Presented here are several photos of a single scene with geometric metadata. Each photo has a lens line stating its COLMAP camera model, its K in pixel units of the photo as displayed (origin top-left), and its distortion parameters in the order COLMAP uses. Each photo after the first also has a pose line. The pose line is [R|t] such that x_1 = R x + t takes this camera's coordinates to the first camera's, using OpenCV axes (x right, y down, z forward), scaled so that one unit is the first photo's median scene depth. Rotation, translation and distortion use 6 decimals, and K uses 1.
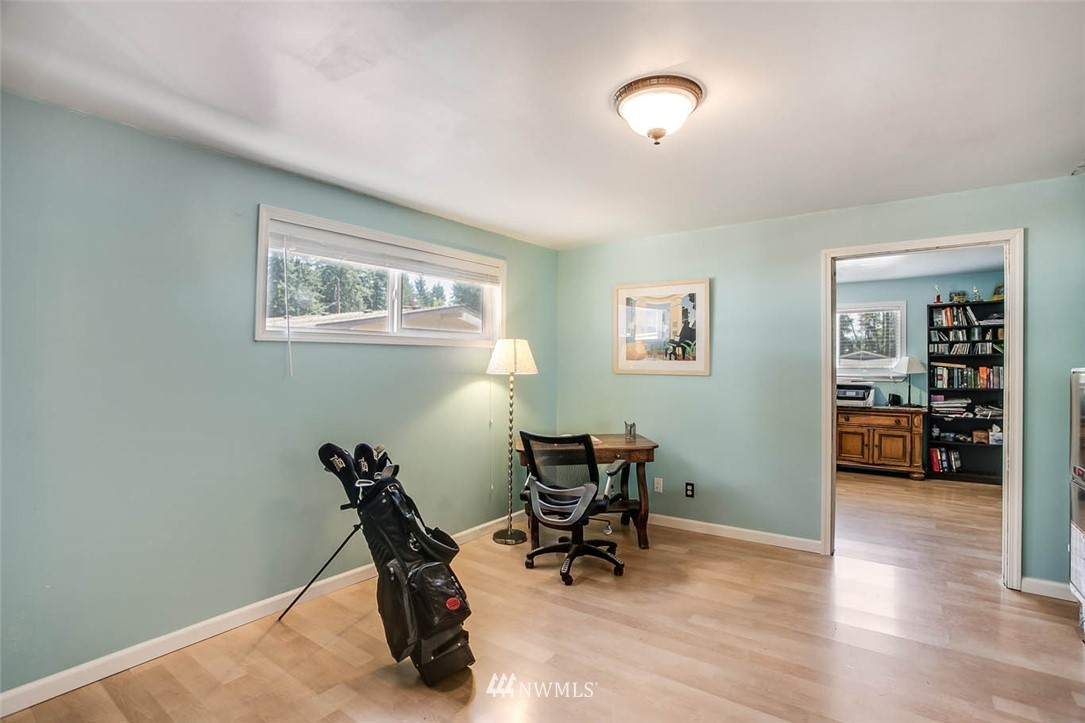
lens RADIAL K [[512.0, 0, 551.3], [0, 512.0, 357.9], [0, 0, 1]] dist [-0.061224, 0.022367]
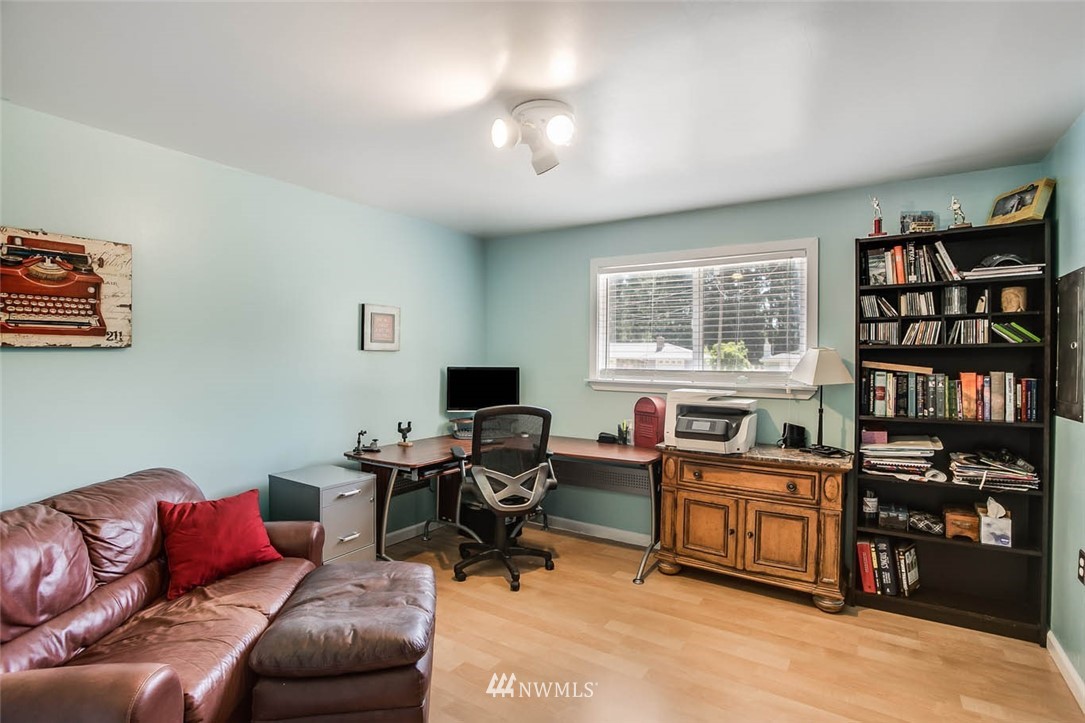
lens RADIAL K [[512.0, 0, 551.3], [0, 512.0, 357.9], [0, 0, 1]] dist [-0.061224, 0.022367]
pose [[0.997808, 0.005839, 0.065917, 0.439292], [-0.006348, 0.999952, 0.007509, 0.003682], [-0.065870, -0.007911, 0.997797, 0.546928]]
